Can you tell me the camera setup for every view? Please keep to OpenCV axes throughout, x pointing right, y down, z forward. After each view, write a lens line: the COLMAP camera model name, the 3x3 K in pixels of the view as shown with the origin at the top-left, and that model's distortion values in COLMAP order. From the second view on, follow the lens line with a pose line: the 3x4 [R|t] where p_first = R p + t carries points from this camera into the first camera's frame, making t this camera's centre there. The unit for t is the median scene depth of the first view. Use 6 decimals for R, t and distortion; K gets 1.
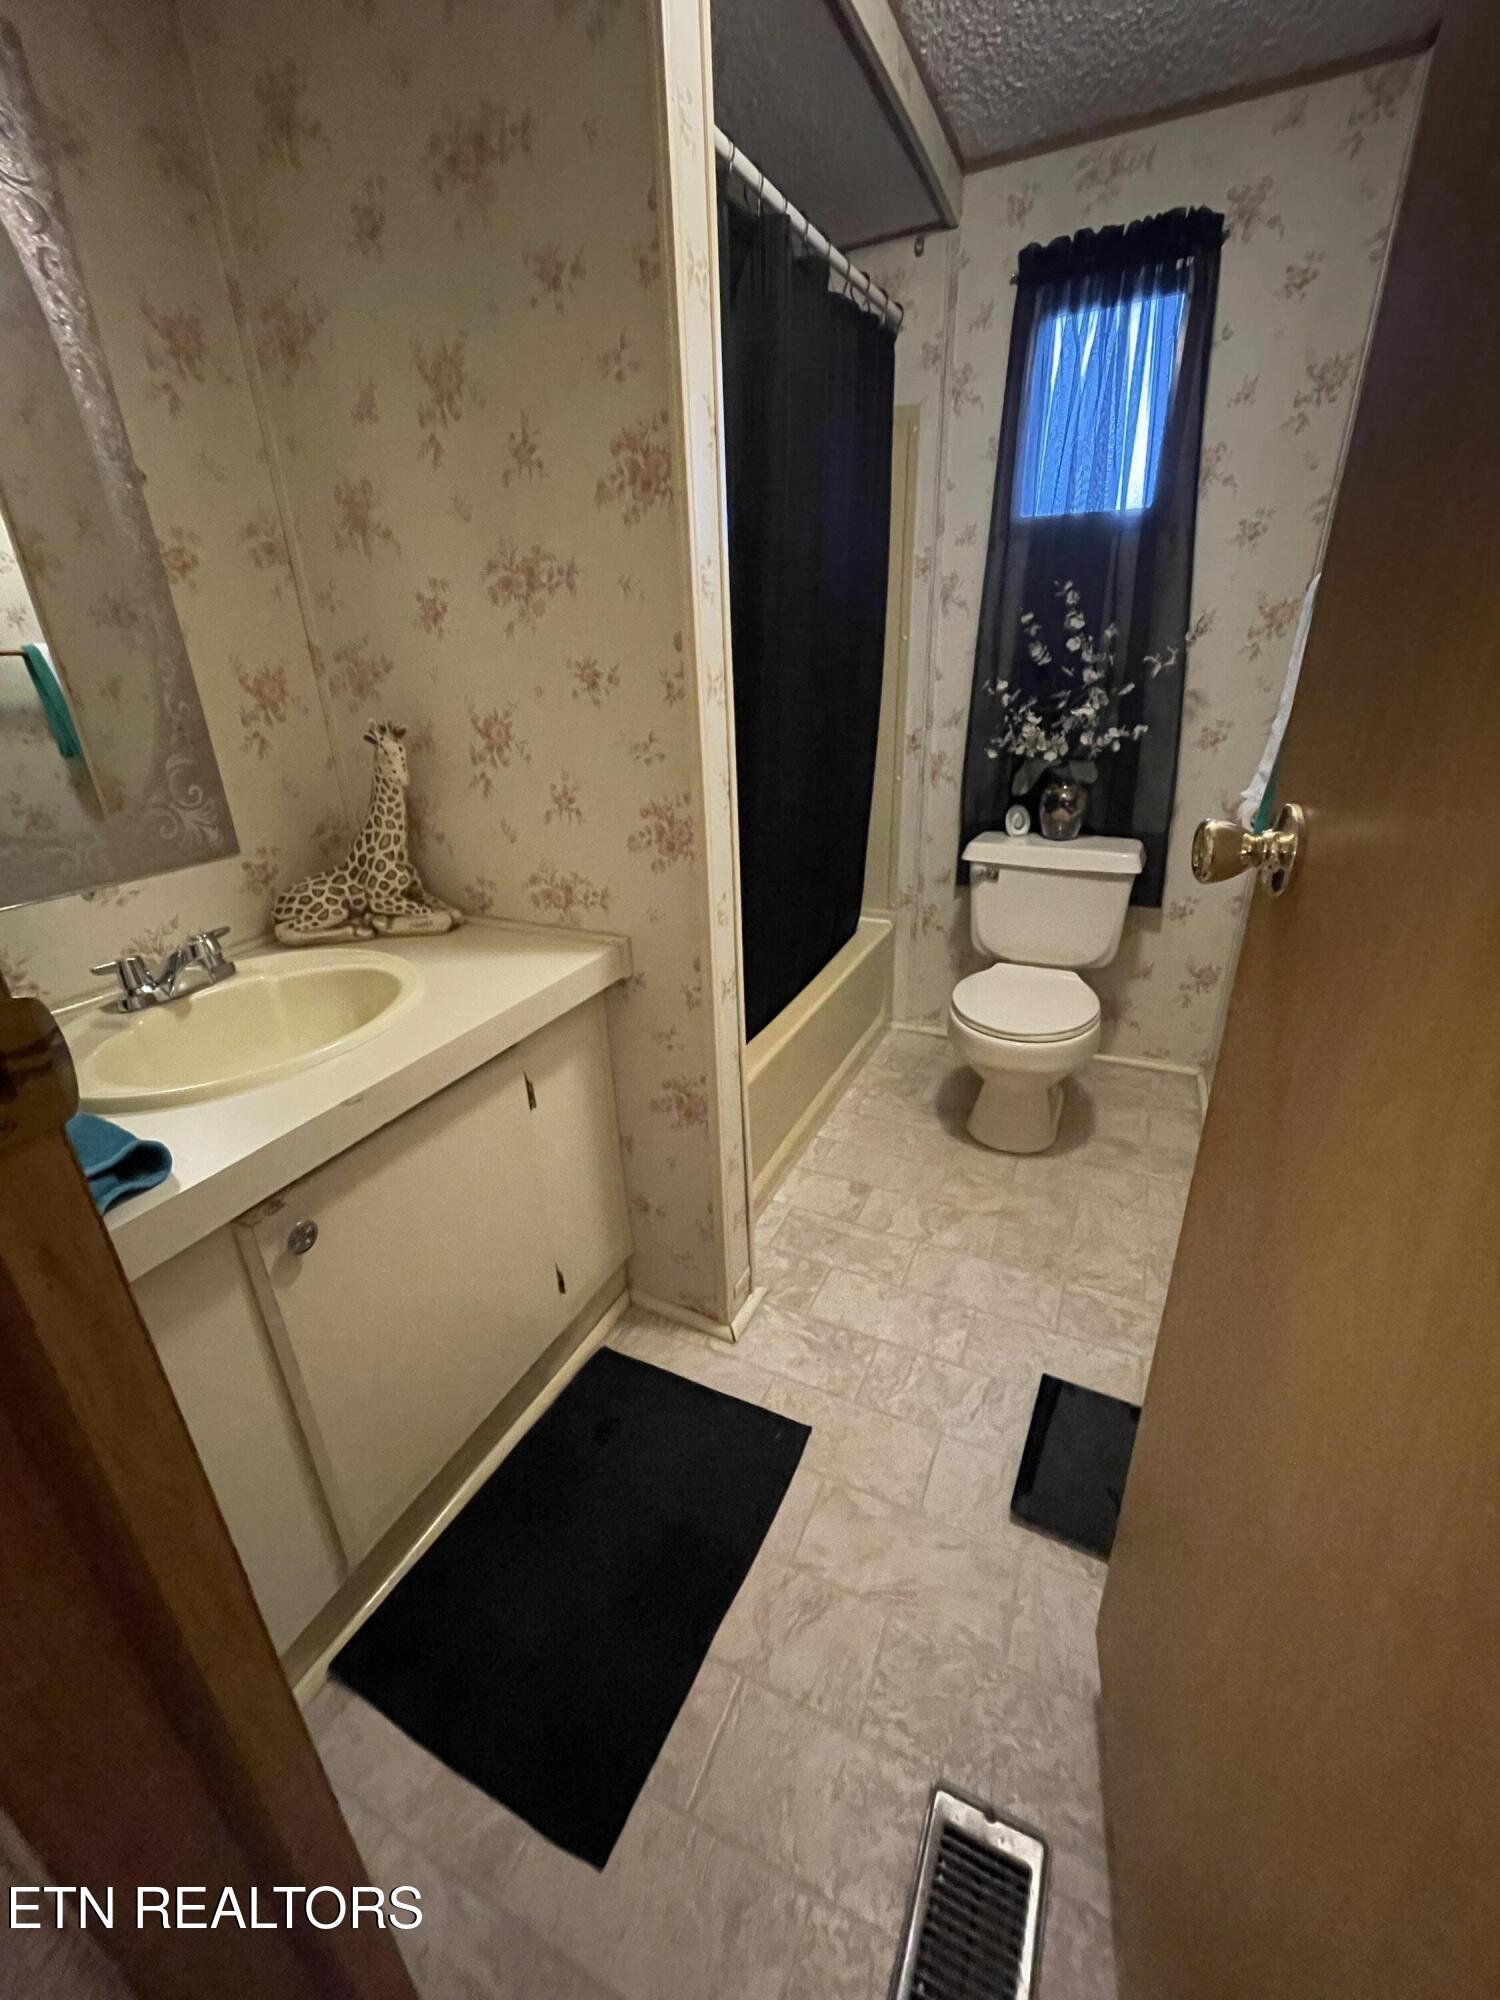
lens RADIAL K [[808.3, 0, 747.2], [0, 808.3, 984.0], [0, 0, 1]] dist [0.000274, -0.000009]
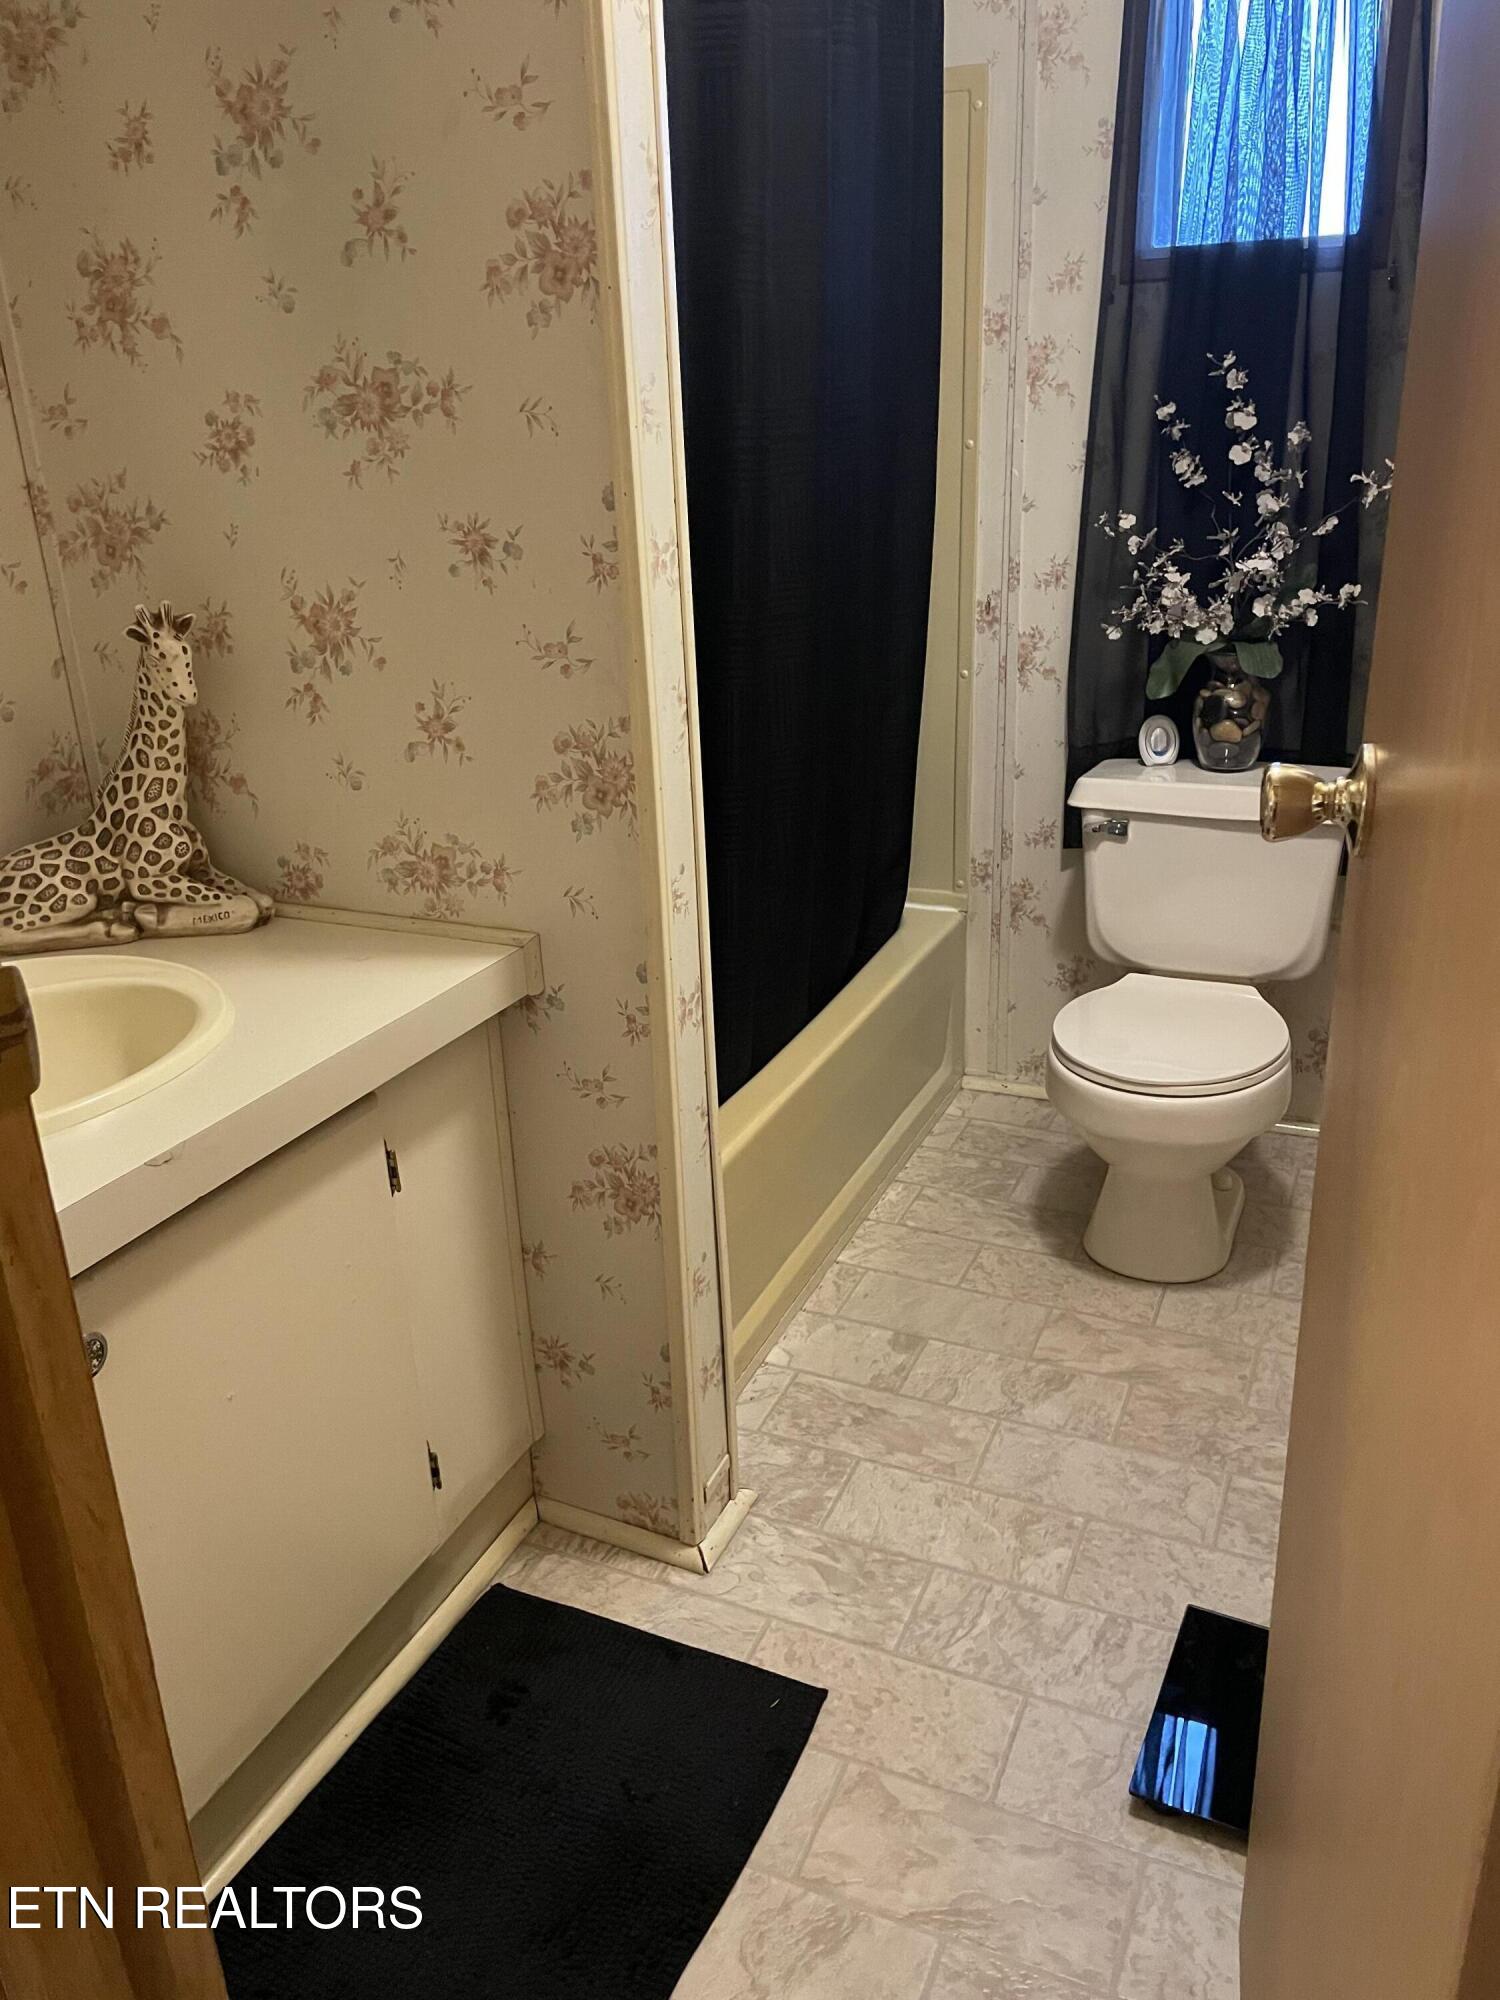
lens RADIAL K [[1504.2, 0, 750.0], [0, 1504.2, 1000.0], [0, 0, 1]] dist [0.099962, -0.126541]
pose [[0.999732, -0.014020, 0.018431, 0.003197], [0.014462, 0.999605, -0.024085, 0.026309], [-0.018086, 0.024345, 0.999540, -0.209459]]
